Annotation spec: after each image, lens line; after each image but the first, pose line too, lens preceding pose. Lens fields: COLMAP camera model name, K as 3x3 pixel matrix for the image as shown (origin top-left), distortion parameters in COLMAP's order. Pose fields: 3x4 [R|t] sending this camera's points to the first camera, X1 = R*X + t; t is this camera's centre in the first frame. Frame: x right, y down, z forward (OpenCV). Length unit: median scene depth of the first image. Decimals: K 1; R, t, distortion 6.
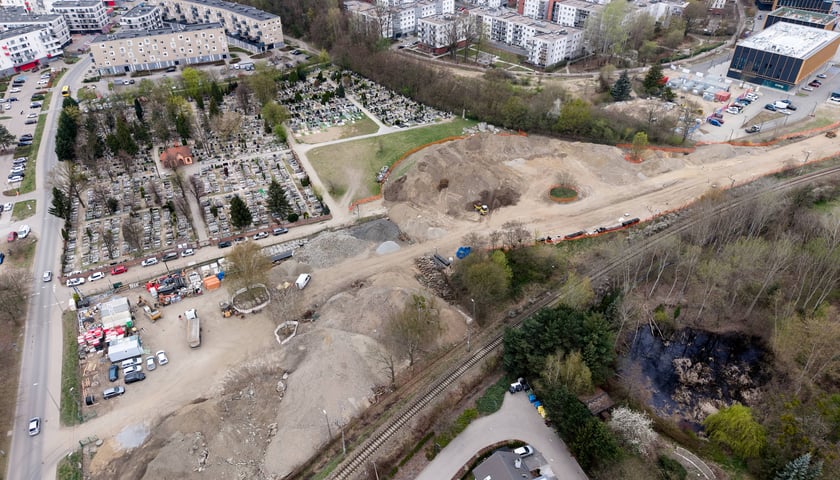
lens RADIAL K [[562.9, 0, 420.0], [0, 562.9, 240.0], [0, 0, 1]] dist [0.050817, -0.065047]
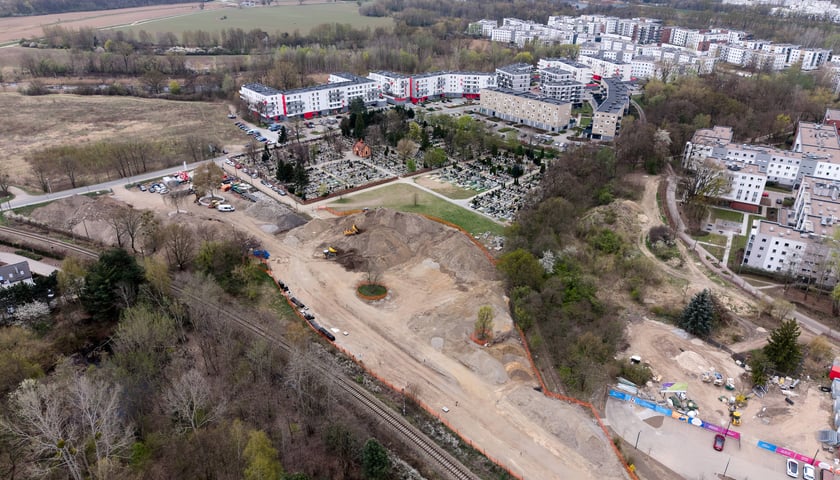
lens RADIAL K [[561.2, 0, 420.0], [0, 561.2, 240.0], [0, 0, 1]] dist [0.059513, -0.066979]
pose [[0.273187, 0.436400, -0.857277, 0.864239], [-0.569593, 0.791540, 0.221425, -0.334241], [0.775199, 0.427808, 0.464808, 0.497400]]
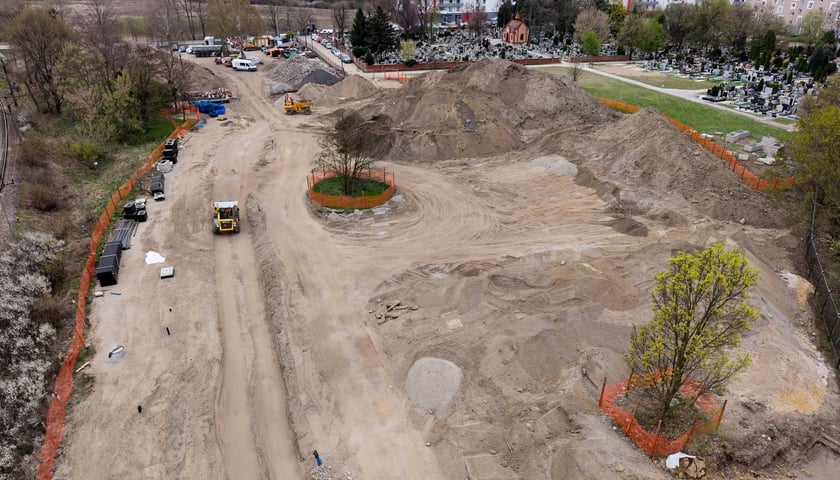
lens RADIAL K [[562.9, 0, 420.0], [0, 562.9, 240.0], [0, 0, 1]] dist [0.050817, -0.065047]
pose [[-0.117534, 0.435314, -0.892573, 0.460637], [-0.584490, 0.696311, 0.416561, -0.184136], [0.802844, 0.570660, 0.172597, 0.830827]]
